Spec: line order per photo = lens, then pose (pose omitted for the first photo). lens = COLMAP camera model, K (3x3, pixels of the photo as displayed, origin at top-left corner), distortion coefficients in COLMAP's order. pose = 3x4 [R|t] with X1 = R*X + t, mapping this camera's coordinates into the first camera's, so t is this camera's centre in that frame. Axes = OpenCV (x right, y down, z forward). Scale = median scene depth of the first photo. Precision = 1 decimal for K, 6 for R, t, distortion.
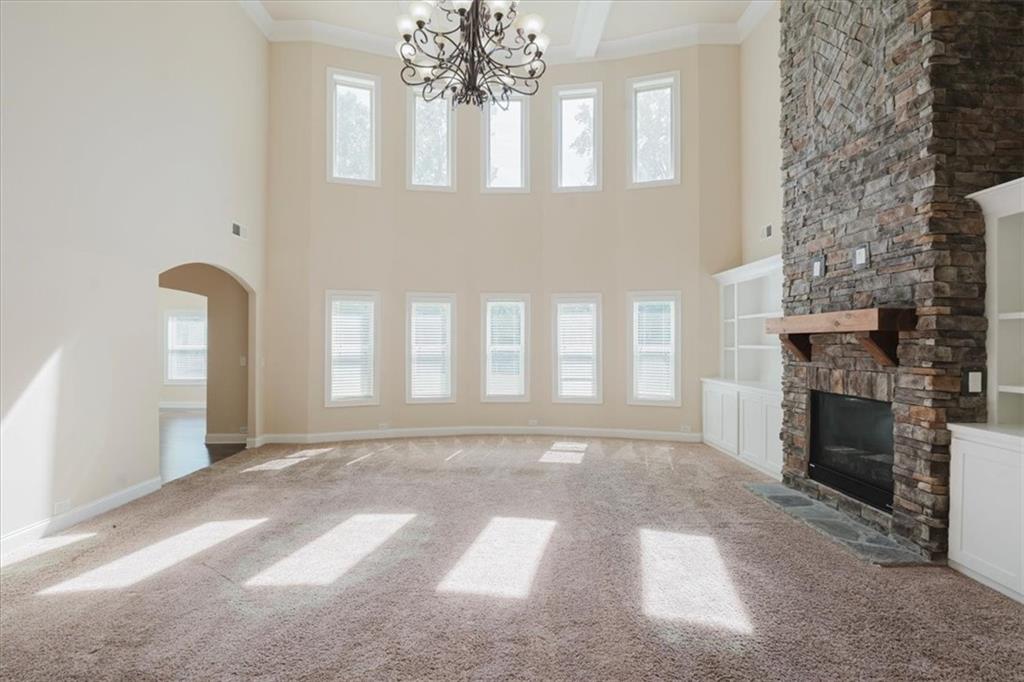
lens RADIAL K [[470.9, 0, 515.3], [0, 470.9, 338.4], [0, 0, 1]] dist [-0.021902, 0.002815]
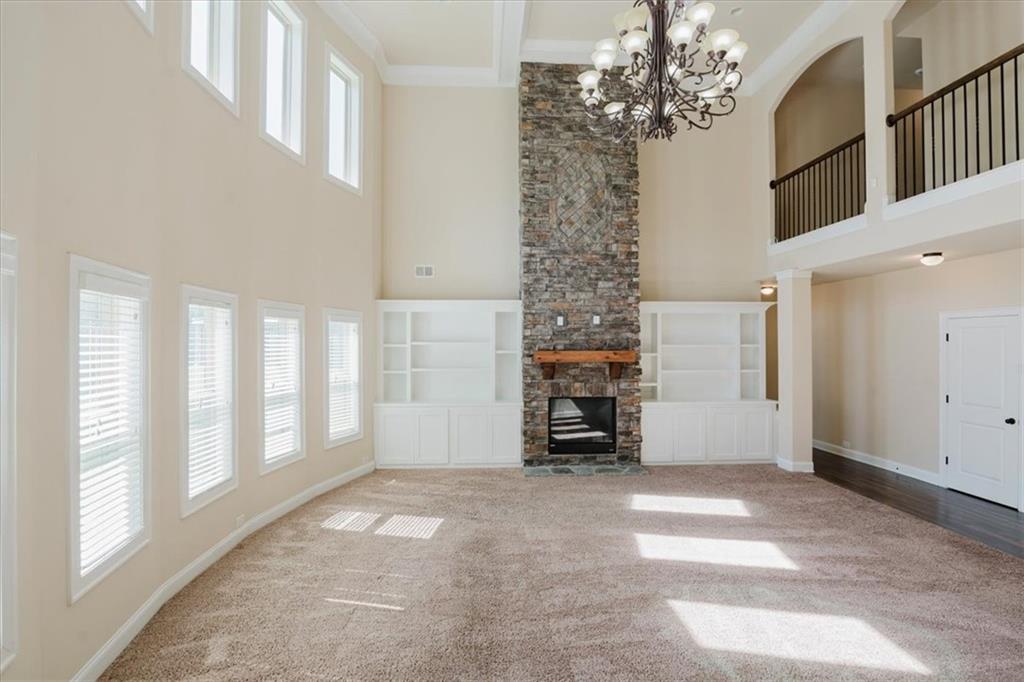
lens RADIAL K [[470.9, 0, 516.3], [0, 470.9, 340.6], [0, 0, 1]] dist [-0.021902, 0.002815]
pose [[-0.032431, 0.010074, 0.999423, -1.362670], [-0.006694, 0.999925, -0.010297, -0.090813], [-0.999452, -0.007024, -0.032361, 1.704846]]
